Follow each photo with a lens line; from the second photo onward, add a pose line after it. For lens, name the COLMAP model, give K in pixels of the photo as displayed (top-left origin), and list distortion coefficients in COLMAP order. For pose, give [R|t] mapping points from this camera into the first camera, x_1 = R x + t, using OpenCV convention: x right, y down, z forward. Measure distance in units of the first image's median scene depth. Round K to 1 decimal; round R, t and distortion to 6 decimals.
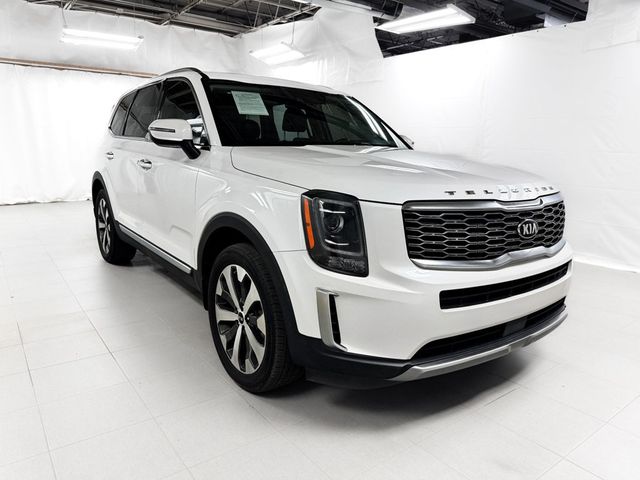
lens RADIAL K [[451.1, 0, 320.0], [0, 451.1, 240.0], [0, 0, 1]] dist [0.066451, -0.062336]
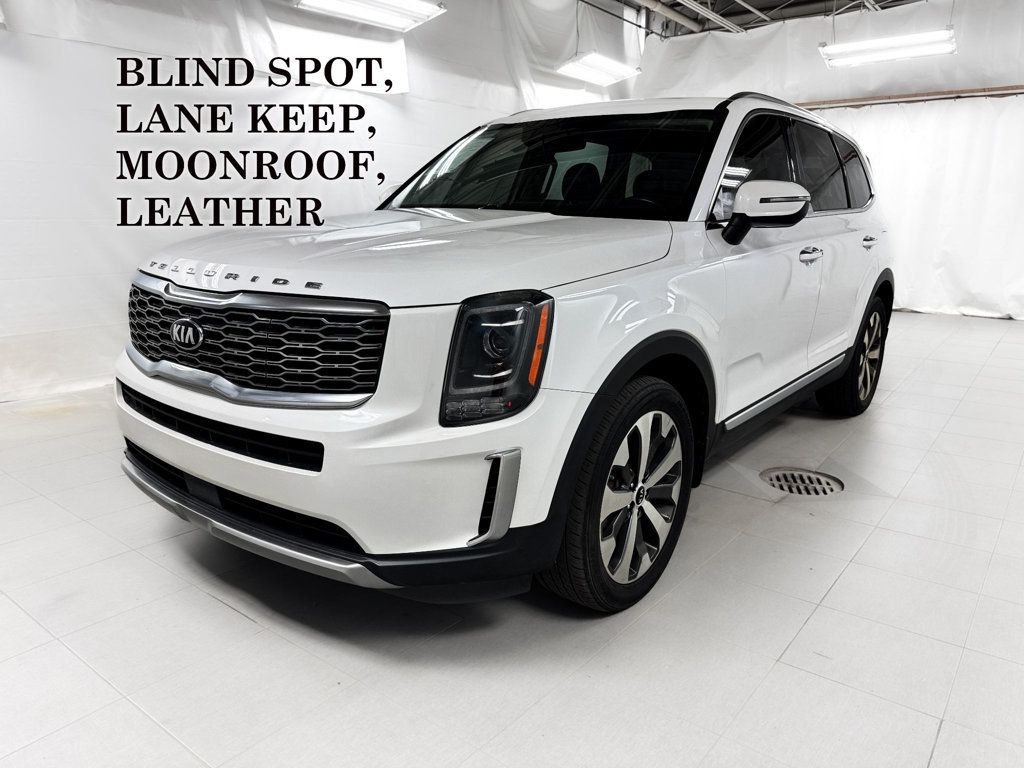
lens RADIAL K [[736.0, 0, 512.0], [0, 736.0, 384.0], [0, 0, 1]] dist [0.018301, -0.004993]
pose [[0.267895, 0.205459, -0.941286, 1.211796], [-0.204347, 0.966885, 0.152889, -0.160897], [0.941528, 0.151390, 0.301009, 0.884039]]
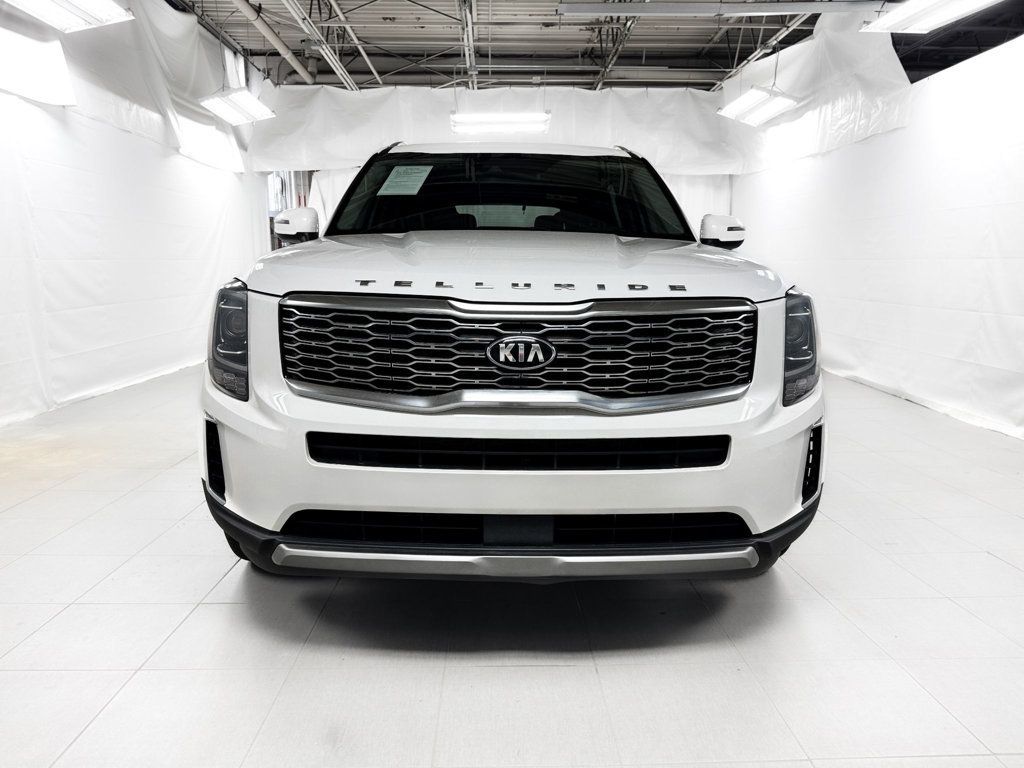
lens RADIAL K [[745.9, 0, 512.0], [0, 745.9, 384.0], [0, 0, 1]] dist [0.008871, 0.005204]
pose [[0.814294, 0.072559, -0.575900, 0.763669], [-0.108360, 0.993717, -0.028014, 0.030617], [0.570249, 0.085216, 0.817040, 0.203773]]
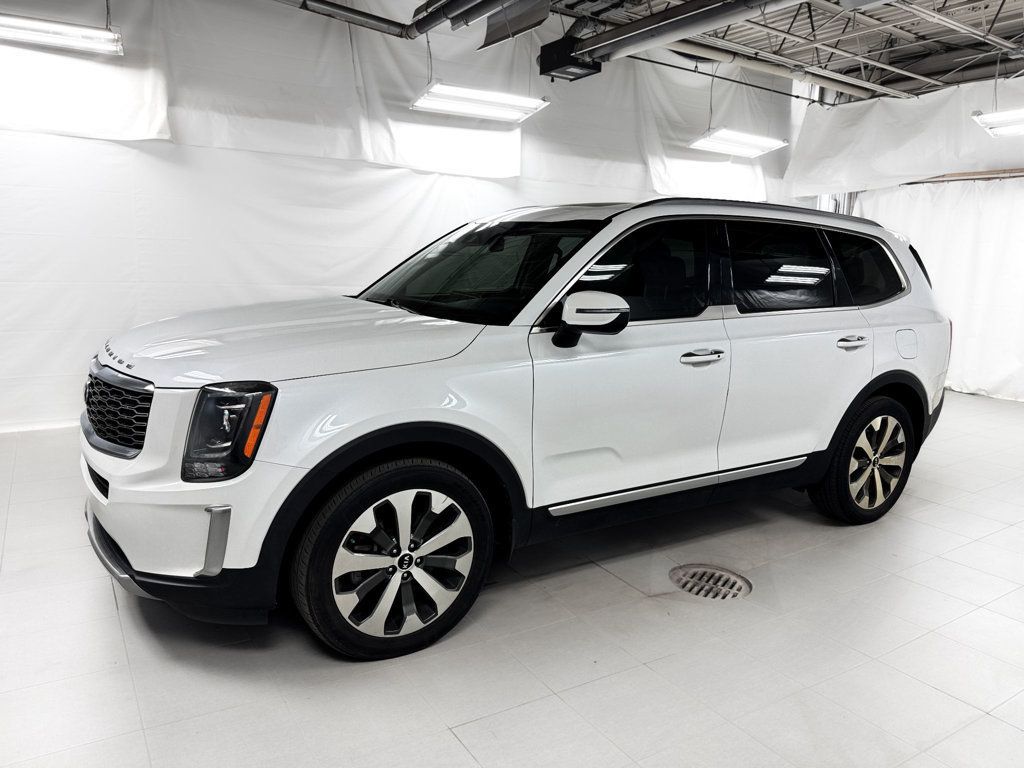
lens RADIAL K [[721.7, 0, 512.0], [0, 721.7, 384.0], [0, 0, 1]] dist [0.066451, -0.062336]
pose [[-0.075569, 0.156418, -0.984796, 1.391200], [-0.245000, 0.954432, 0.170396, -0.374154], [0.966573, 0.254152, -0.033803, 1.440841]]
